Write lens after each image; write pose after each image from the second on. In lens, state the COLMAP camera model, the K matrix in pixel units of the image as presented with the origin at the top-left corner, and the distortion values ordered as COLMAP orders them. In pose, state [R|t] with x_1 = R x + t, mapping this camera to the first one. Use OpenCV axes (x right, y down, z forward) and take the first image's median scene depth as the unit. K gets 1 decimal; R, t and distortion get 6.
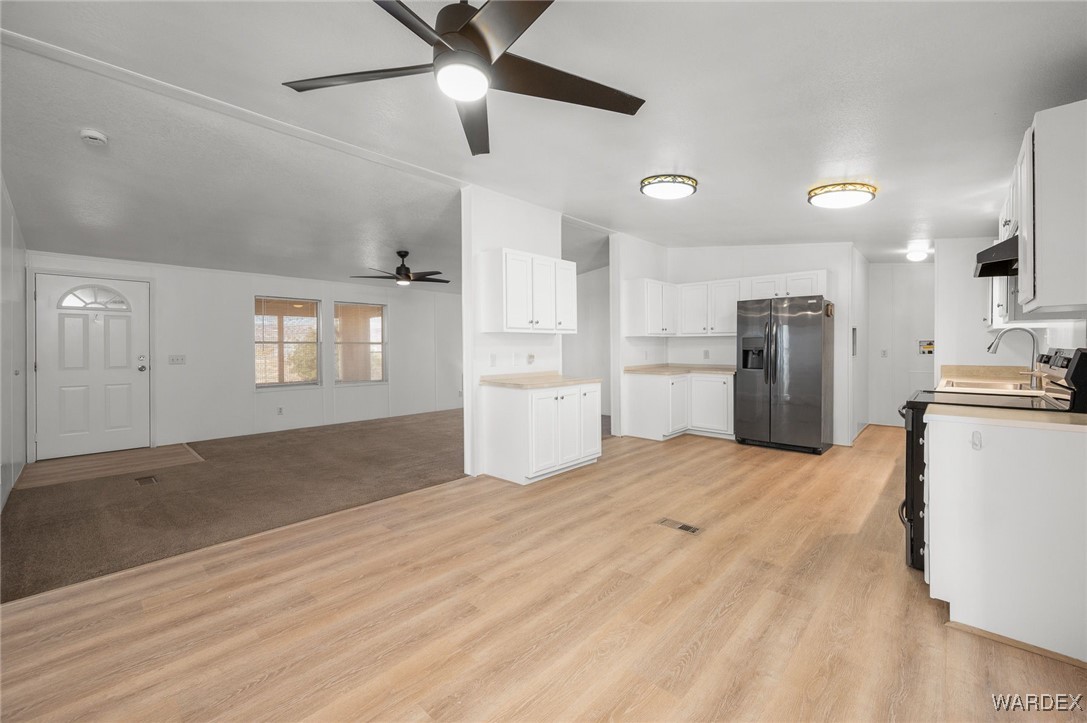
lens RADIAL K [[434.5, 0, 546.3], [0, 434.5, 350.5], [0, 0, 1]] dist [0.002162, -0.000908]
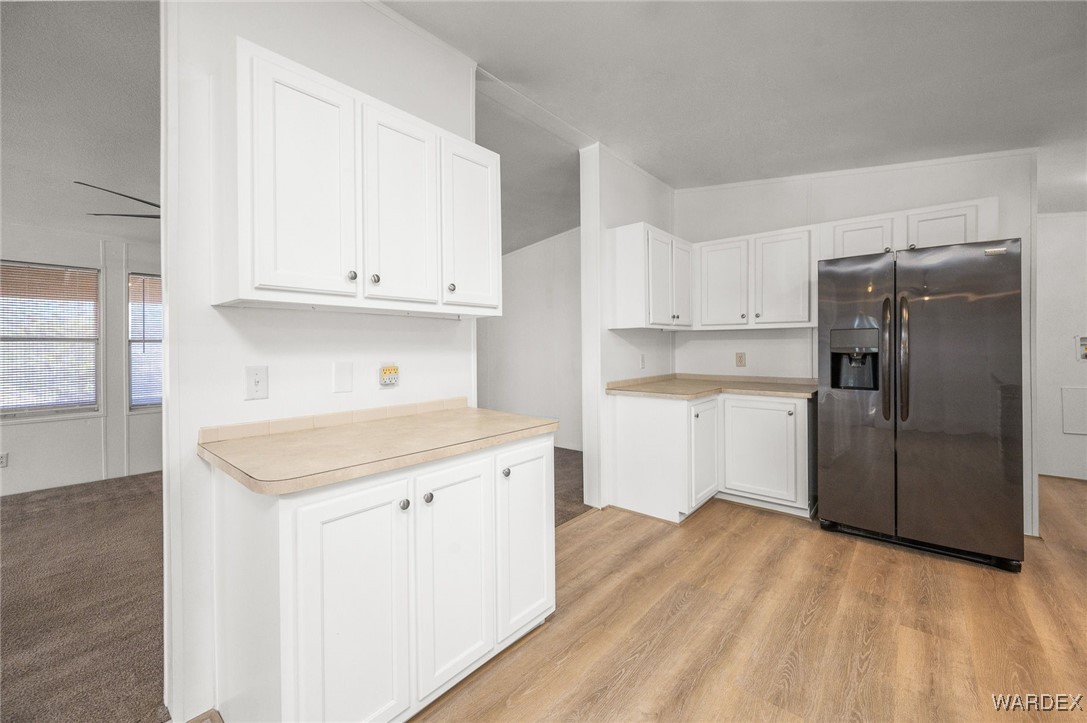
lens RADIAL K [[434.5, 0, 549.3], [0, 434.5, 344.8], [0, 0, 1]] dist [0.002162, -0.000908]
pose [[0.998377, 0.001066, 0.056942, 0.095806], [-0.000140, 0.999868, -0.016266, -0.002605], [-0.056952, 0.016232, 0.998245, 0.580028]]
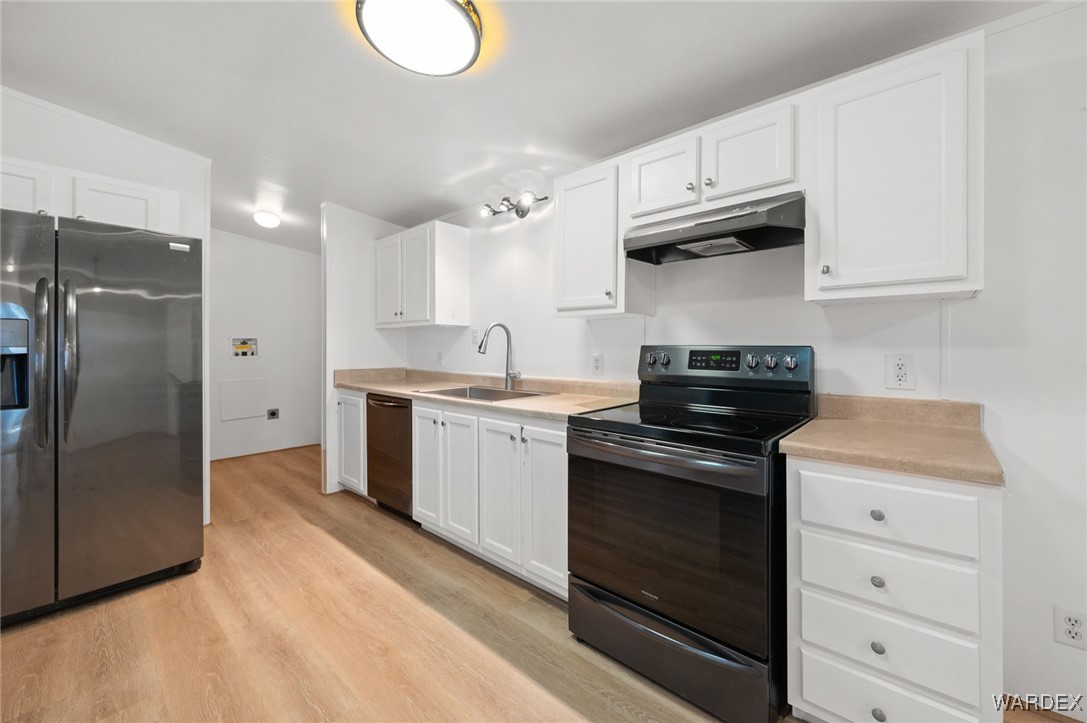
lens RADIAL K [[434.5, 0, 546.0], [0, 434.5, 347.3], [0, 0, 1]] dist [0.002162, -0.000908]
pose [[-0.019826, -0.000789, 0.999803, 0.150361], [0.010474, 0.999945, 0.000997, -0.003386], [-0.999749, 0.010491, -0.019817, 0.657012]]
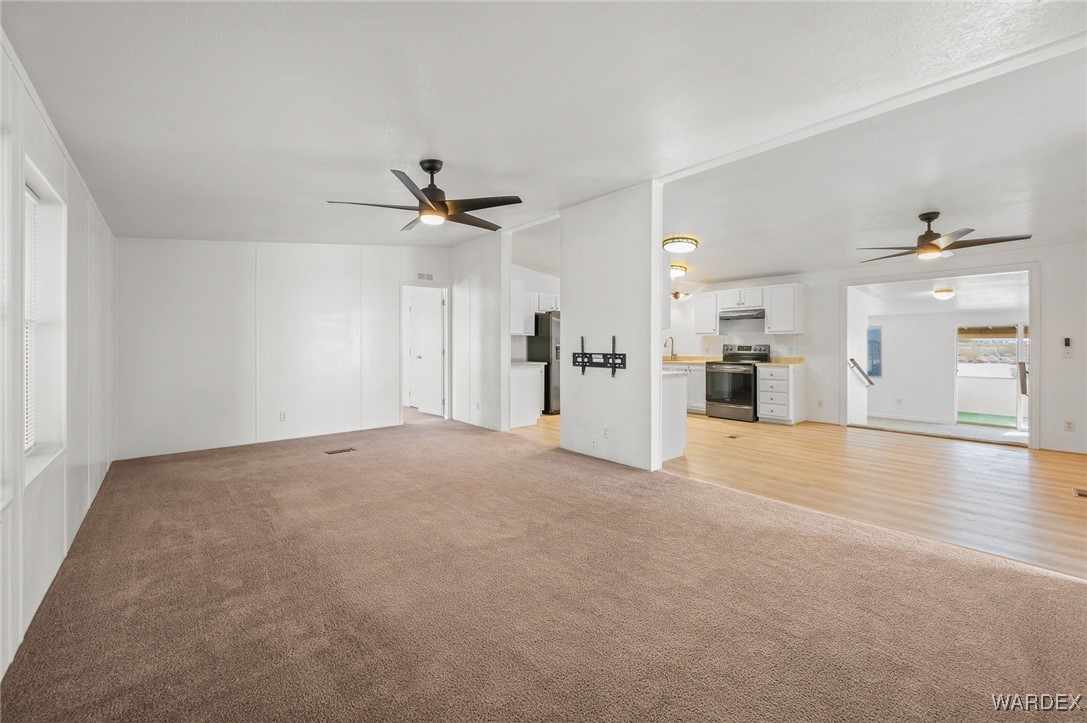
lens RADIAL K [[434.5, 0, 541.0], [0, 434.5, 344.5], [0, 0, 1]] dist [0.002162, -0.000908]
pose [[0.111733, 0.006232, 0.993719, -1.091224], [0.007599, 0.999946, -0.007126, 0.002653], [-0.993709, 0.008348, 0.111679, 1.047031]]
